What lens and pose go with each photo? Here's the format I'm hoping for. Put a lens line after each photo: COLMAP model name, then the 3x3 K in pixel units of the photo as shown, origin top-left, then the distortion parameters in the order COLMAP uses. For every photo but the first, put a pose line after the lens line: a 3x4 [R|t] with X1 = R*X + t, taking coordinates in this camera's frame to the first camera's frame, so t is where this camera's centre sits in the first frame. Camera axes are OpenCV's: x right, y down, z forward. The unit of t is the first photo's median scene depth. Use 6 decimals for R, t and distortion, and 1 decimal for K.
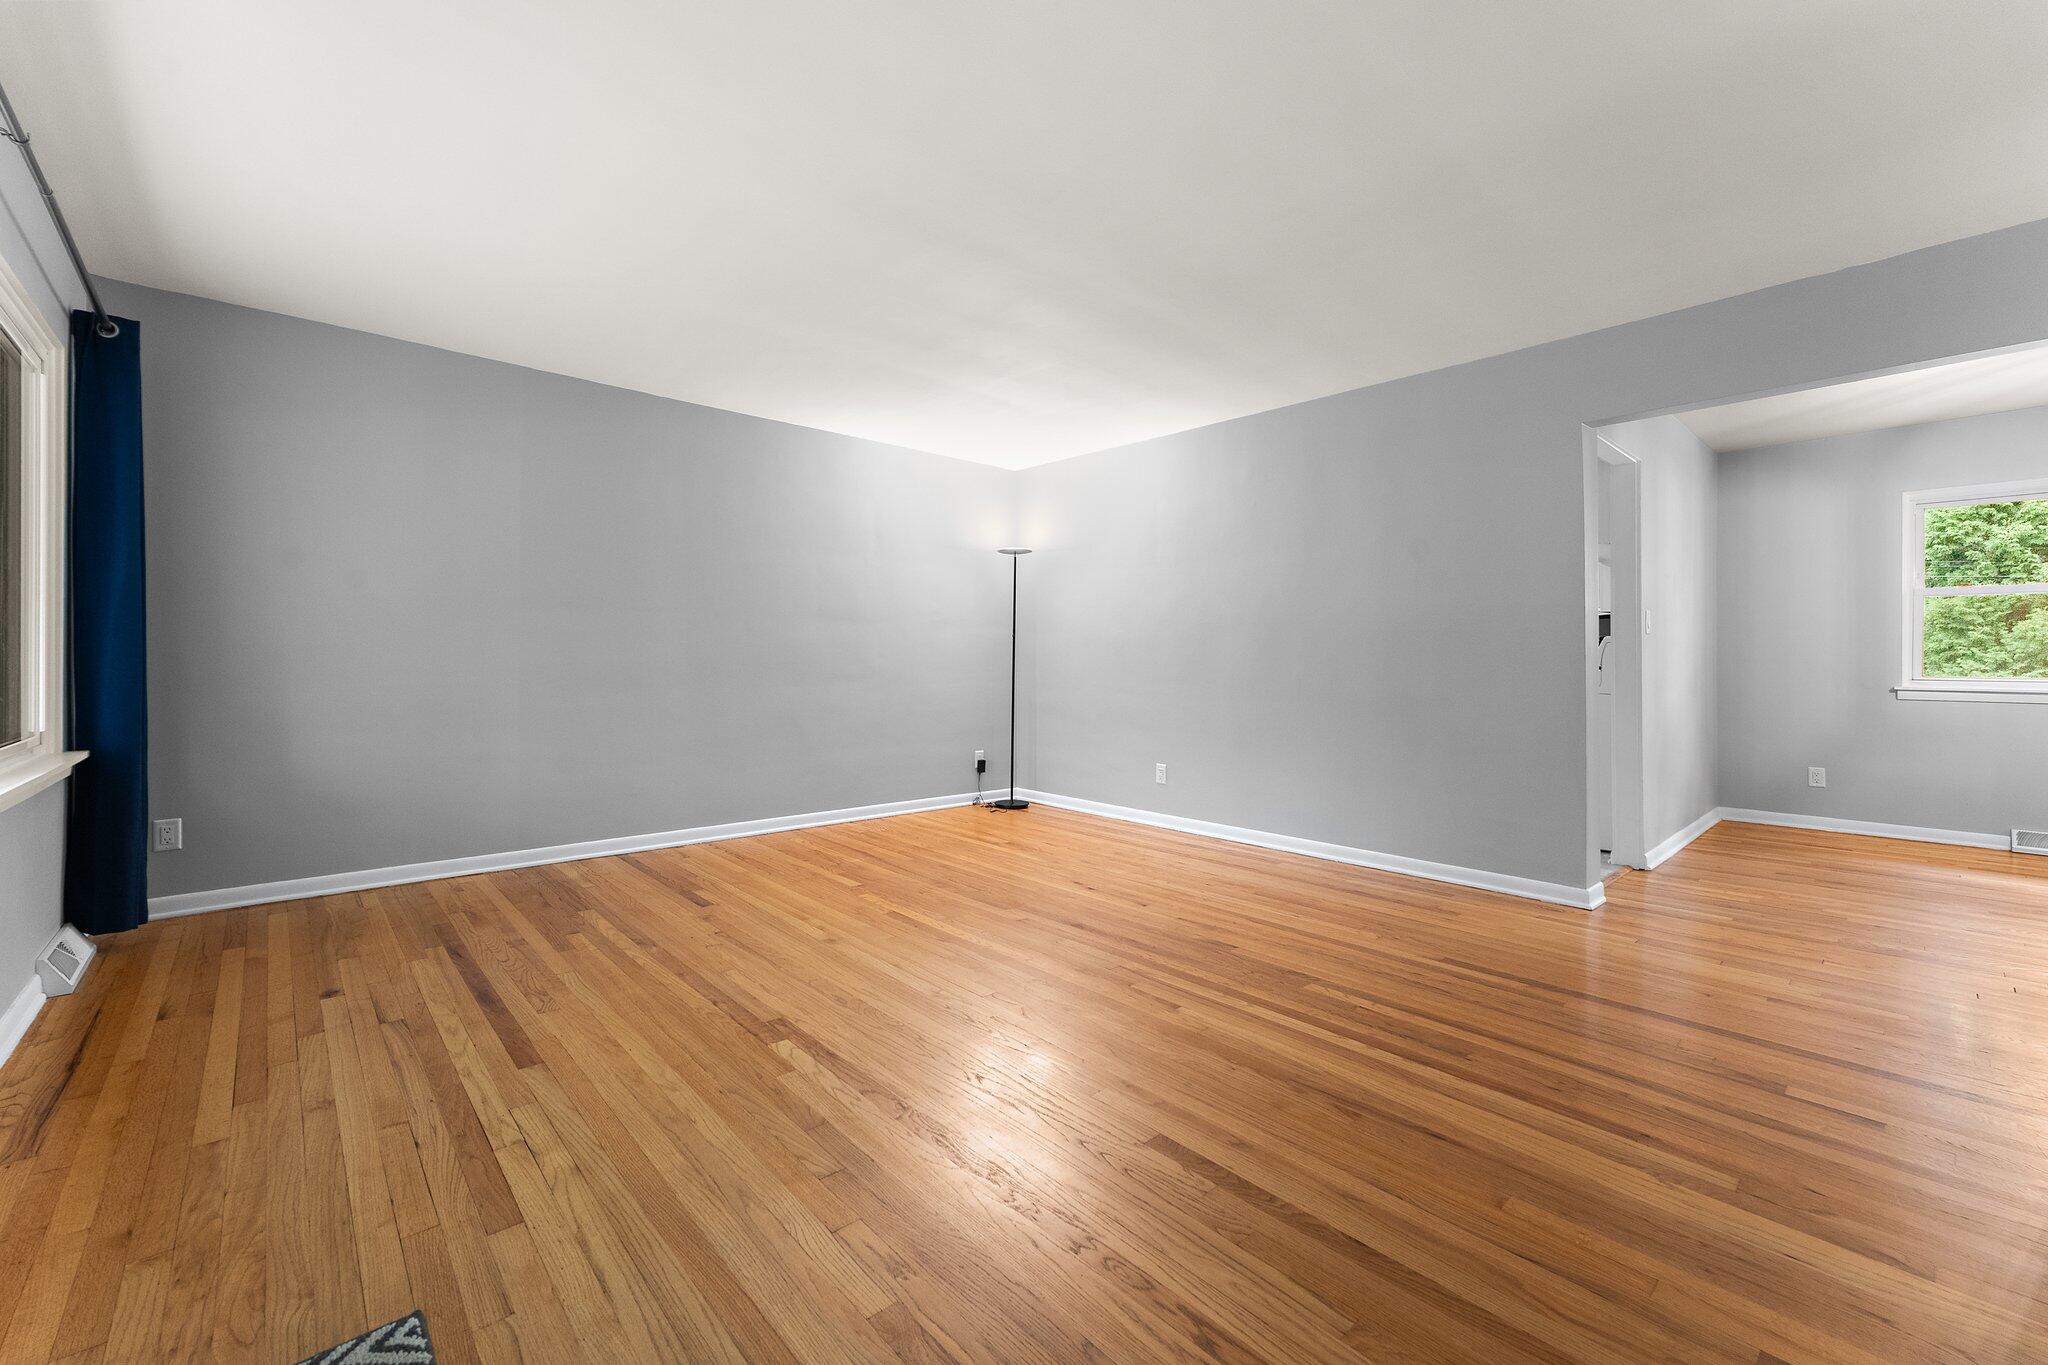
lens RADIAL K [[826.7, 0, 1018.0], [0, 826.7, 662.6], [0, 0, 1]] dist [-0.000650, 0.000313]
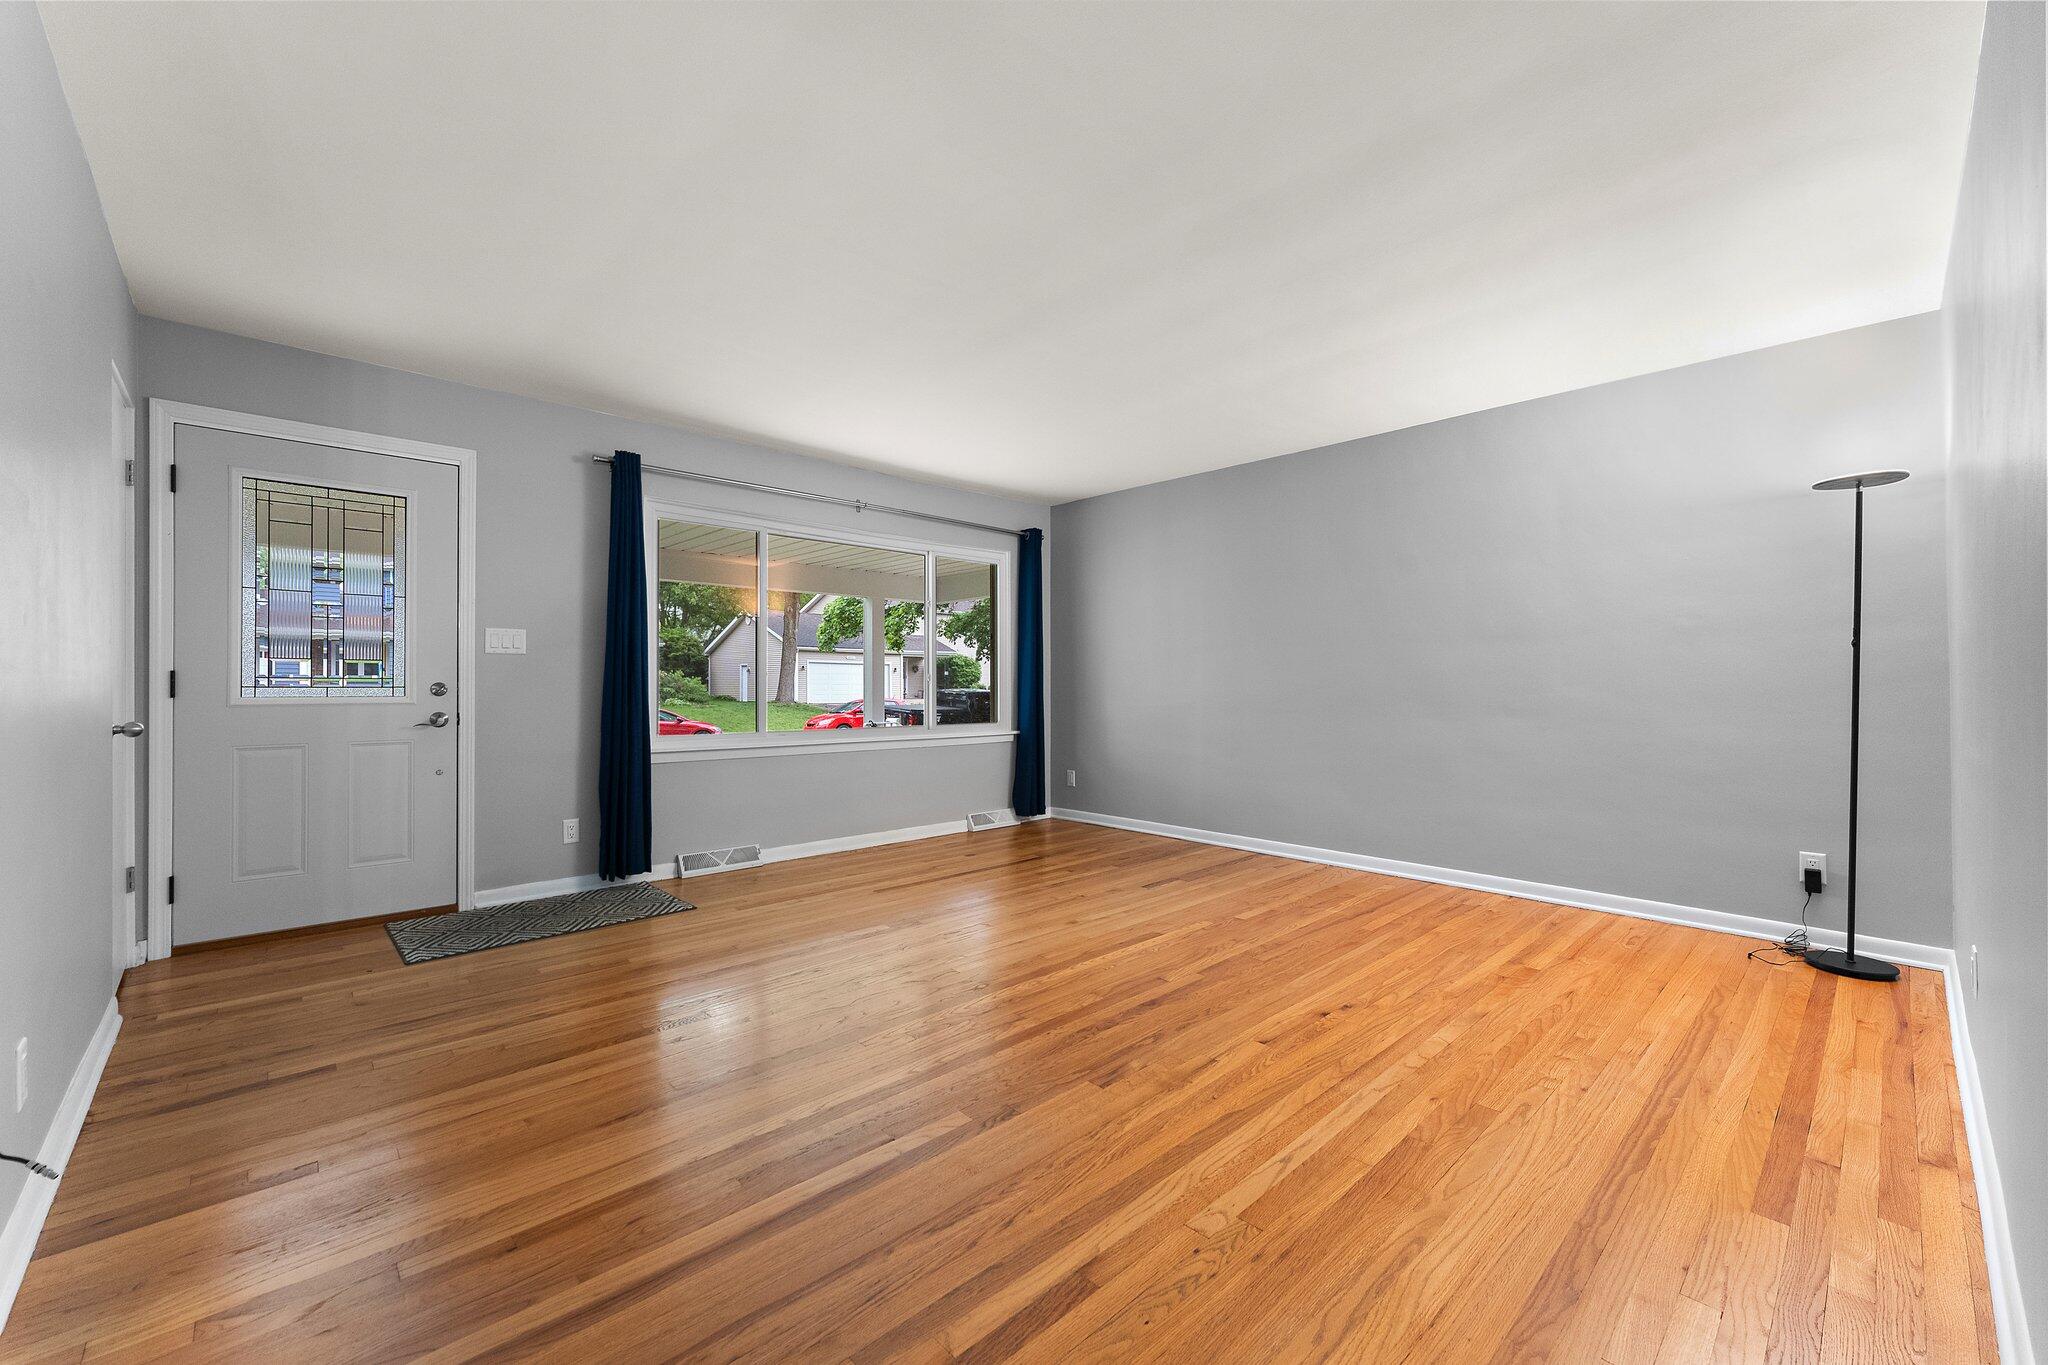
lens RADIAL K [[826.7, 0, 1018.0], [0, 826.7, 662.6], [0, 0, 1]] dist [-0.000650, 0.000313]
pose [[0.016899, -0.030017, -0.999407, 1.027806], [-0.002008, 0.999546, -0.030055, -0.002526], [0.999855, 0.002515, 0.016831, 0.946337]]
